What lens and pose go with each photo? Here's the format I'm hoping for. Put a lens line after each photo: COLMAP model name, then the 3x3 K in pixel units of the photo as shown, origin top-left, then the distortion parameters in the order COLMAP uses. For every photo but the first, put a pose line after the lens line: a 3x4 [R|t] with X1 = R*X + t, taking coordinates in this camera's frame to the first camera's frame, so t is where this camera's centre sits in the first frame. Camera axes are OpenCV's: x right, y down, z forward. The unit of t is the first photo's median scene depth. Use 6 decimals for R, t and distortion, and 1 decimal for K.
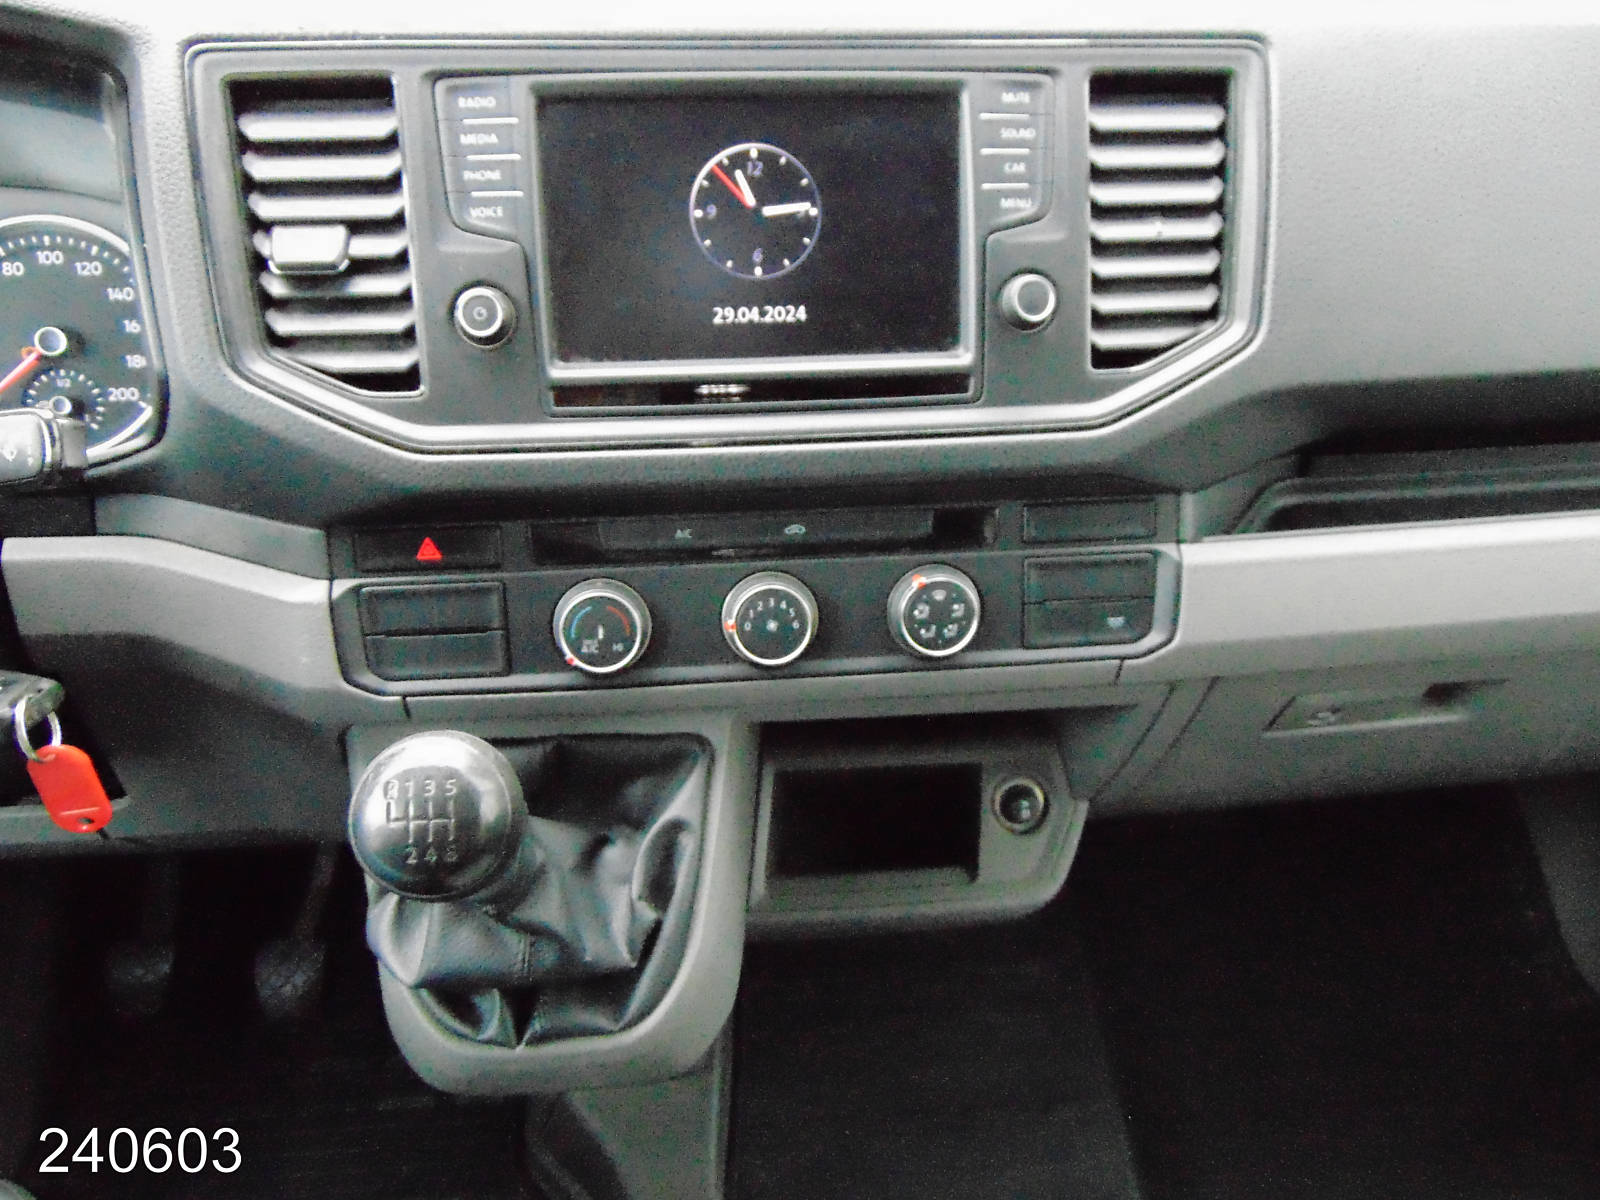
lens RADIAL K [[1235.4, 0, 796.6], [0, 1235.4, 605.4], [0, 0, 1]] dist [-0.003730, 0.039685]
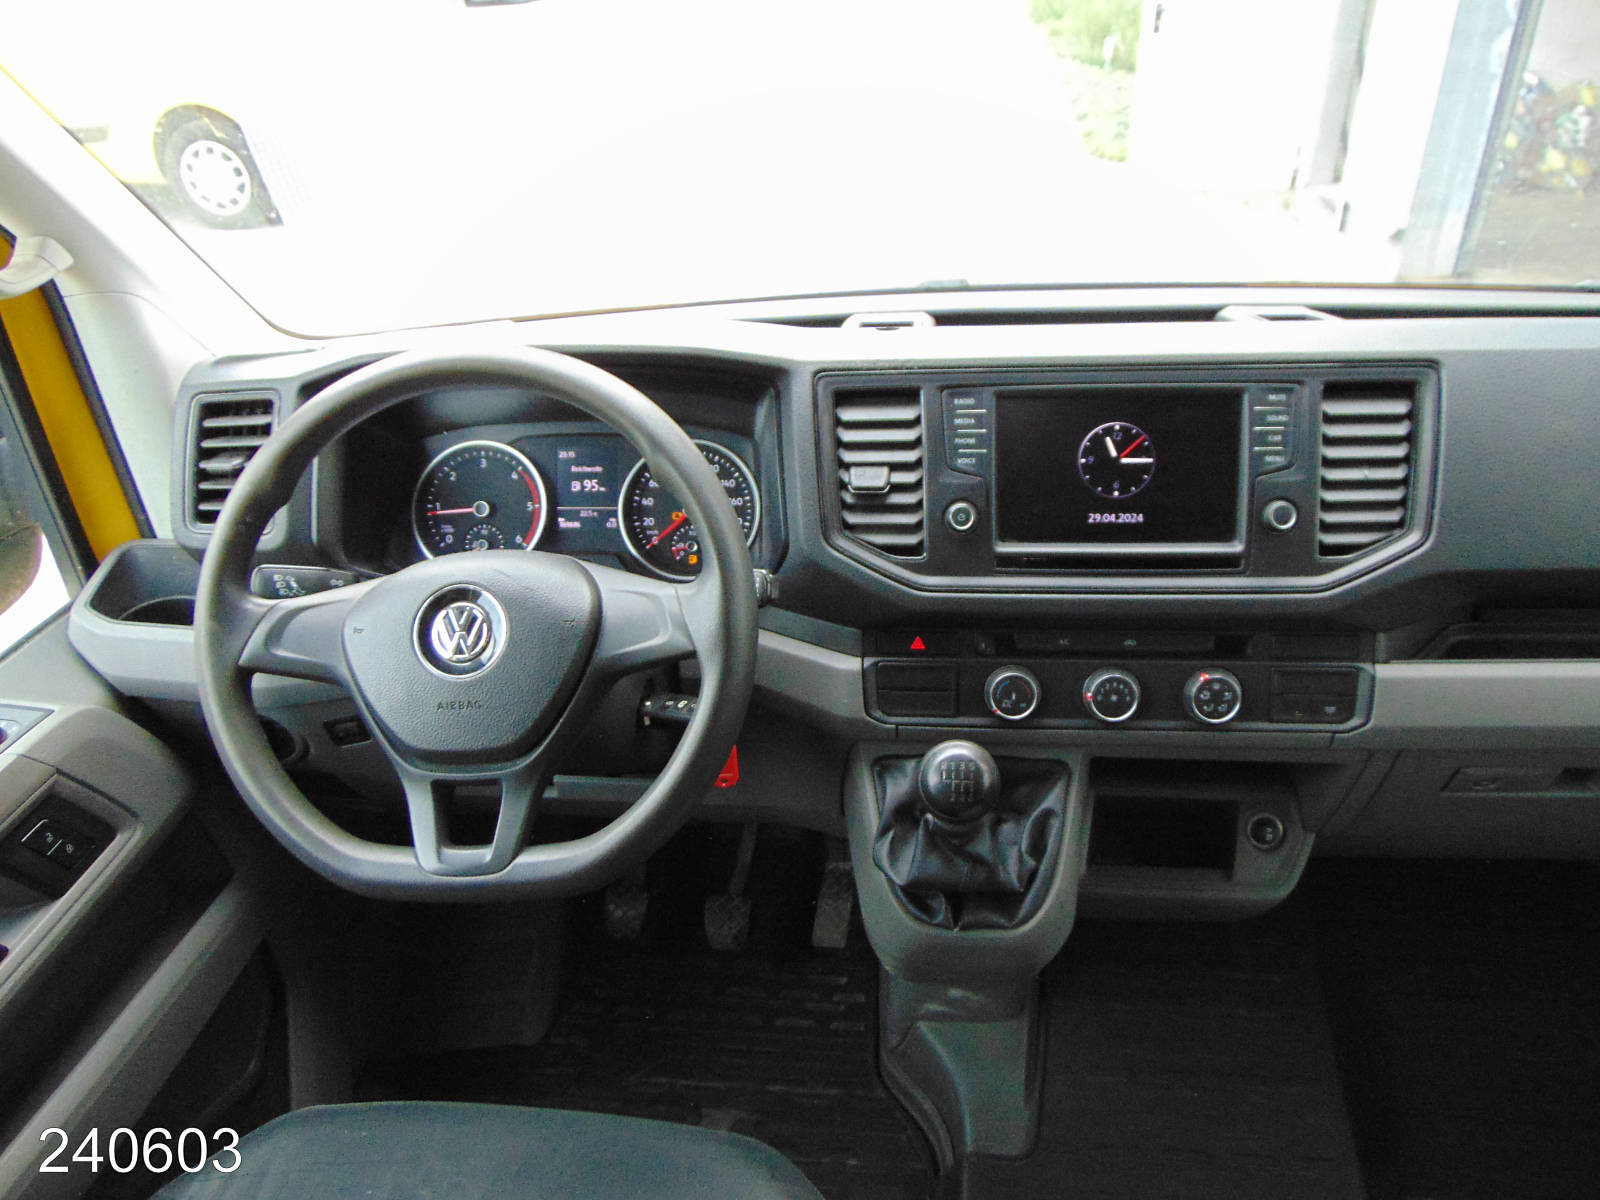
lens RADIAL K [[1235.4, 0, 796.6], [0, 1235.4, 605.4], [0, 0, 1]] dist [-0.003730, 0.039685]
pose [[0.978657, 0.048497, -0.199696, -0.114485], [-0.059074, 0.997130, -0.047349, -0.004933], [0.196827, 0.058135, 0.978713, -0.766996]]
